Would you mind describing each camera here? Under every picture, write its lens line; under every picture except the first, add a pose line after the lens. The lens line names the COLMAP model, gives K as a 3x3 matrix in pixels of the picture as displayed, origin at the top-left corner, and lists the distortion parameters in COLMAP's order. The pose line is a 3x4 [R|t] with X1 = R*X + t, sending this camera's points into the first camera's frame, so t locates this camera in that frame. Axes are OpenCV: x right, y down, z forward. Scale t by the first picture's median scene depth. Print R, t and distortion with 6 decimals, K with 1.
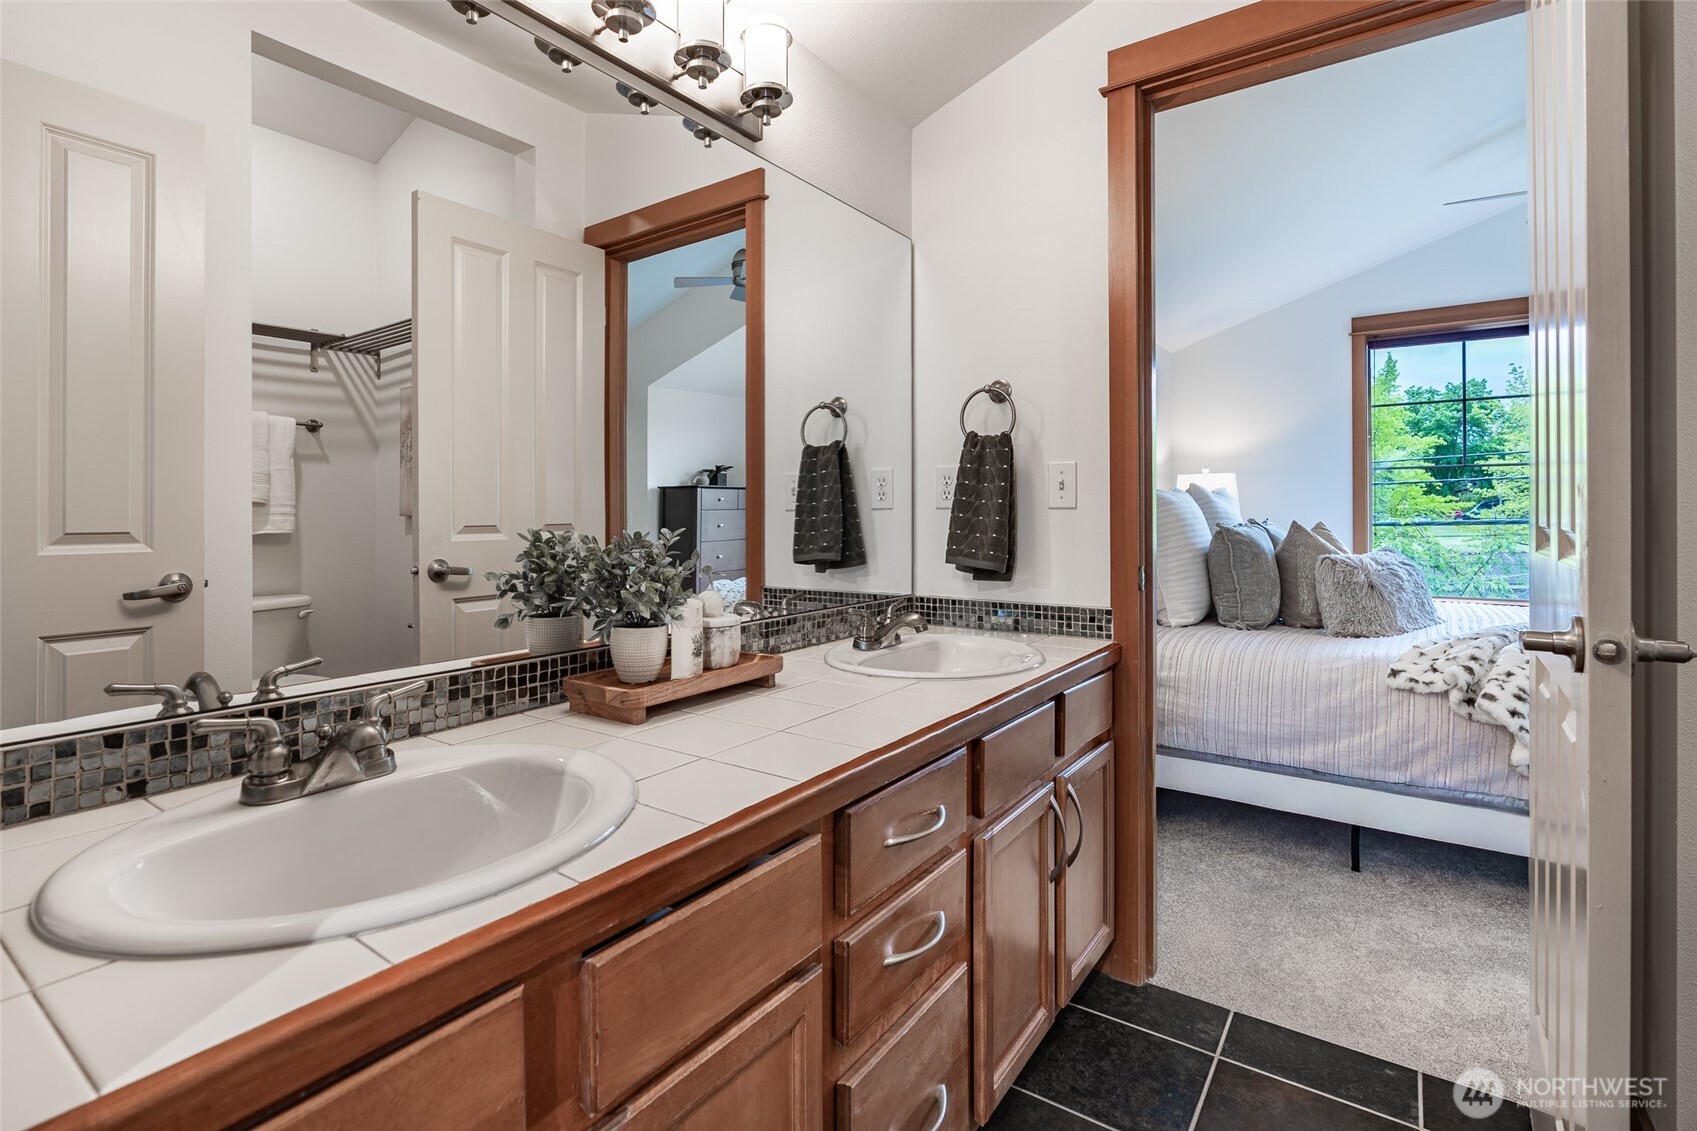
lens RADIAL K [[784.9, 0, 844.4], [0, 784.9, 521.9], [0, 0, 1]] dist [-0.004213, 0.000209]
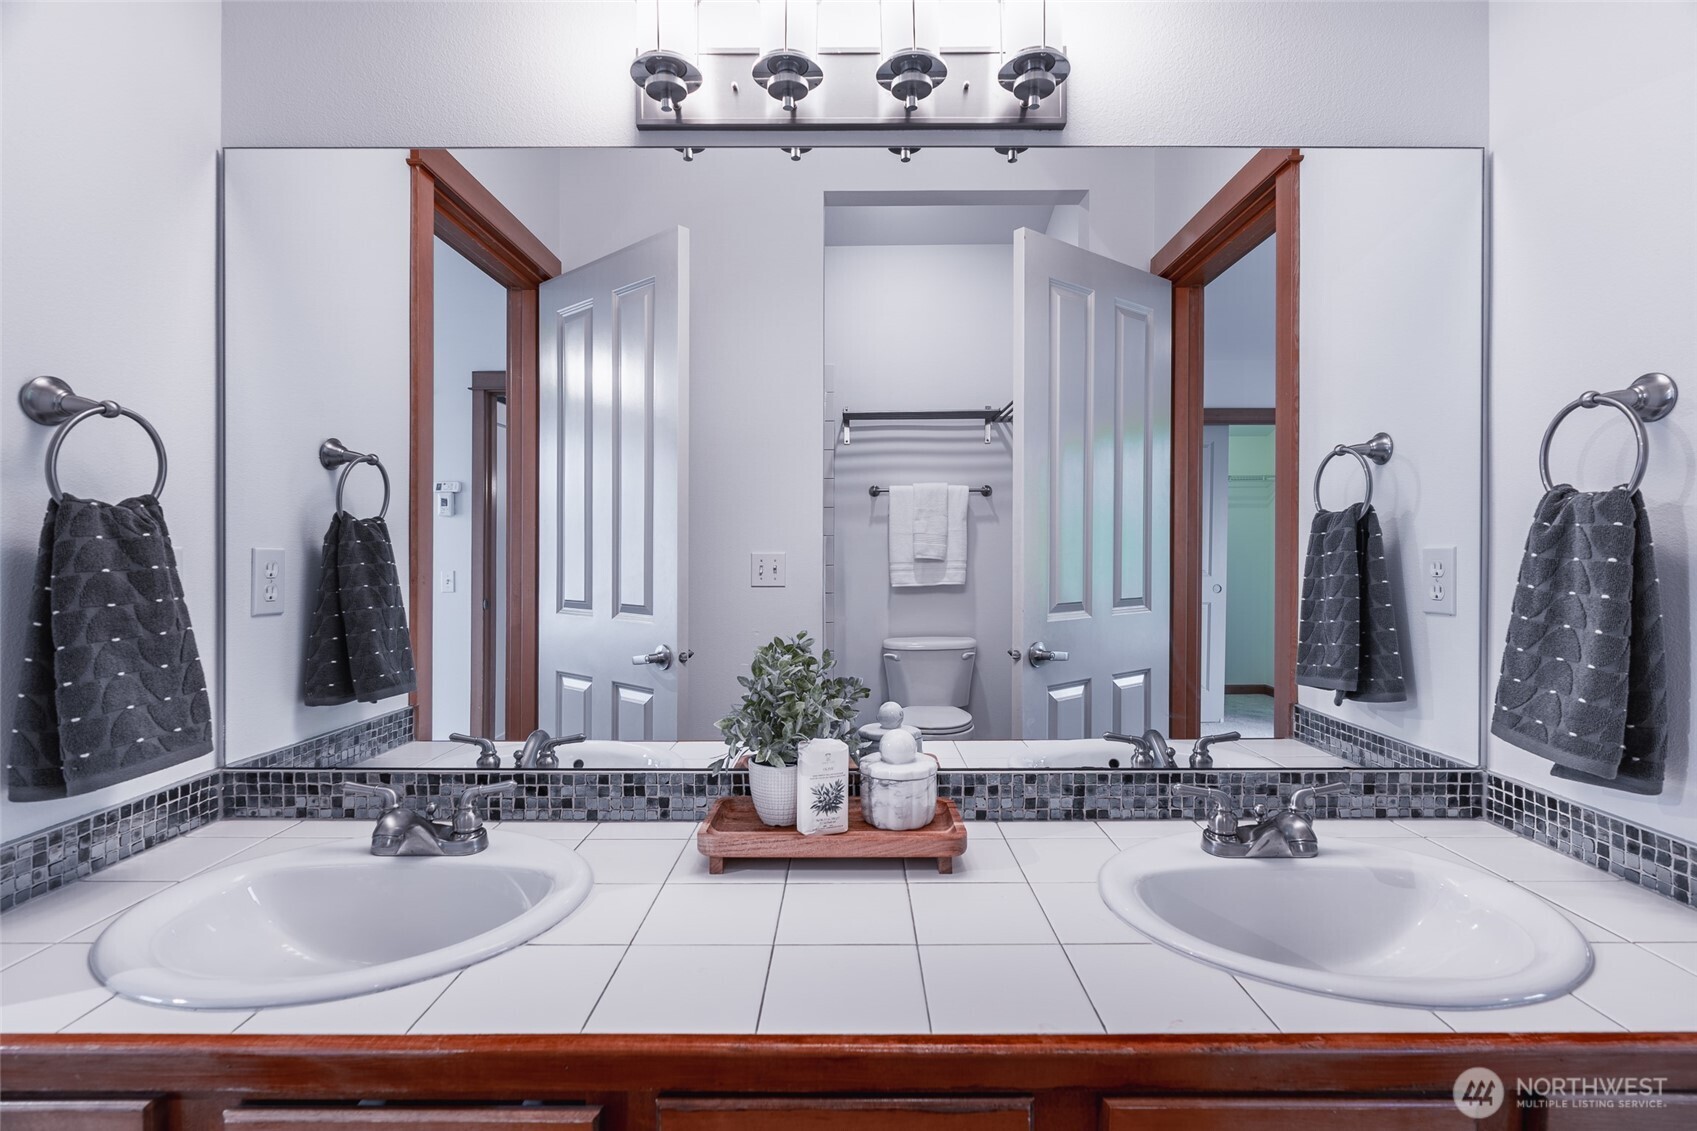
lens RADIAL K [[801.7, 0, 851.1], [0, 801.7, 558.0], [0, 0, 1]] dist [-0.004649, -0.000213]
pose [[0.593835, 0.016990, -0.804407, 0.299674], [-0.017989, 0.999807, 0.007838, -0.061741], [0.804385, 0.009816, 0.594027, 0.300953]]
